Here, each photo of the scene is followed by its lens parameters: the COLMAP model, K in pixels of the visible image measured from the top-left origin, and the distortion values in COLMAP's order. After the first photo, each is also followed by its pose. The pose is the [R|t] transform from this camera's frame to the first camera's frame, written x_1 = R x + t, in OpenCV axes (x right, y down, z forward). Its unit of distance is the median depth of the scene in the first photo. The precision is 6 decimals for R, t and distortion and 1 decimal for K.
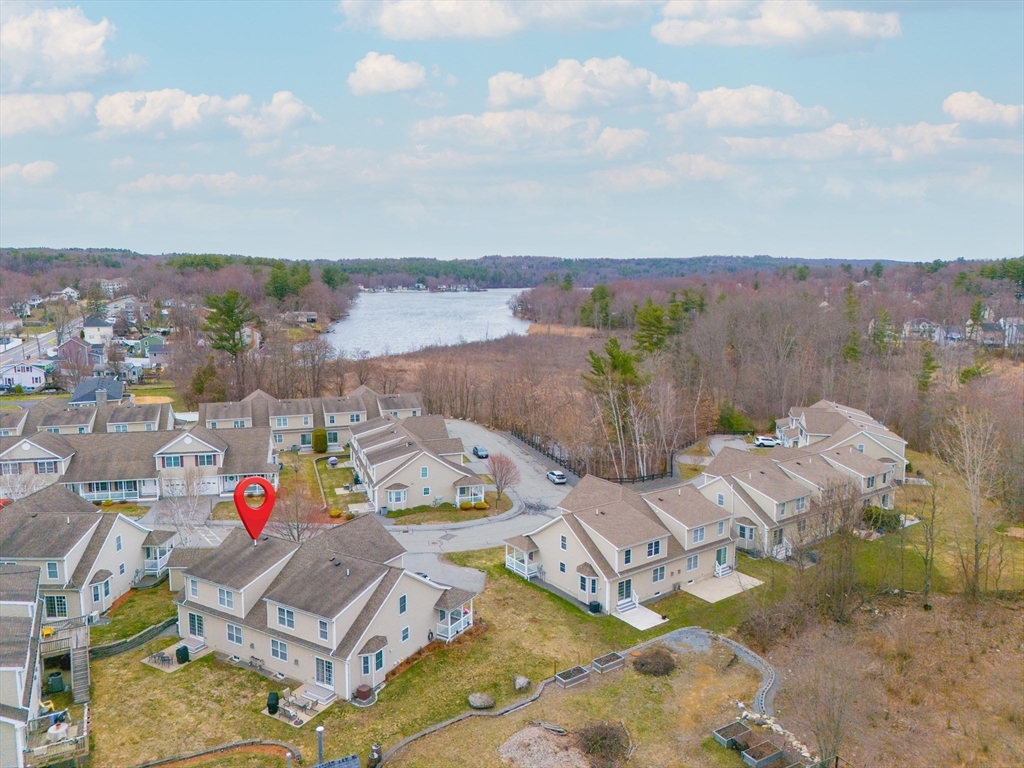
lens RADIAL K [[721.9, 0, 512.0], [0, 721.9, 384.0], [0, 0, 1]] dist [0.098754, -0.107423]
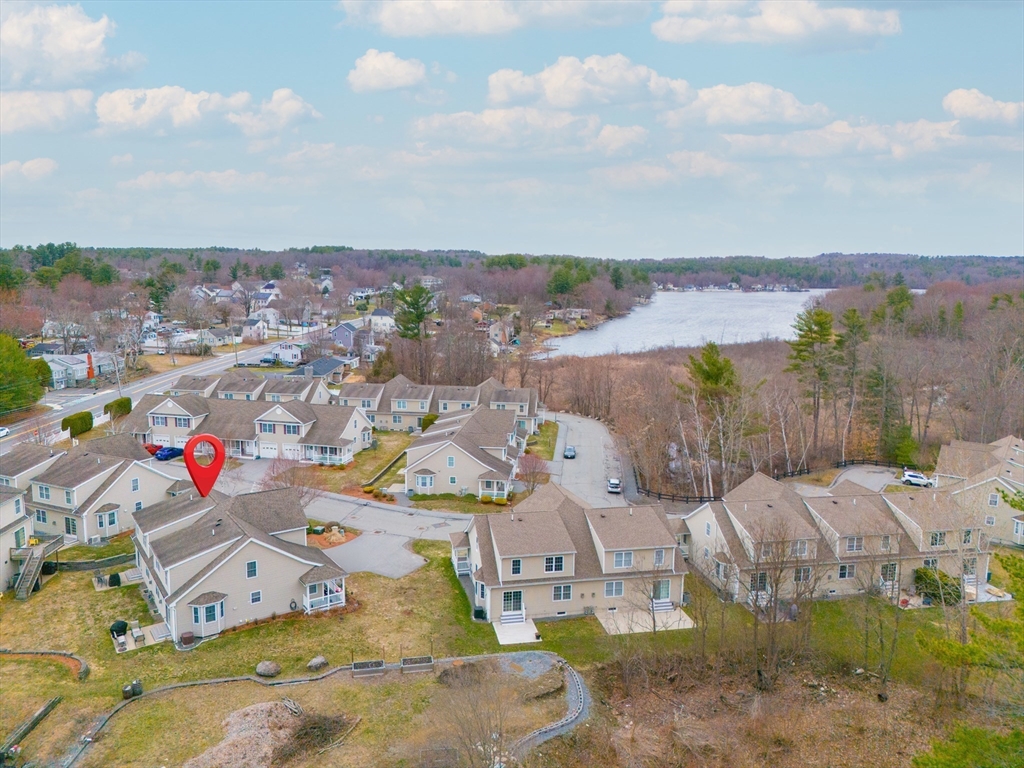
lens RADIAL K [[721.9, 0, 512.0], [0, 721.9, 384.0], [0, 0, 1]] dist [0.098754, -0.107423]
pose [[0.914194, 0.072182, -0.398798, 0.432616], [-0.071555, 0.997301, 0.016480, -0.014382], [0.398911, 0.013470, 0.916891, 0.101481]]
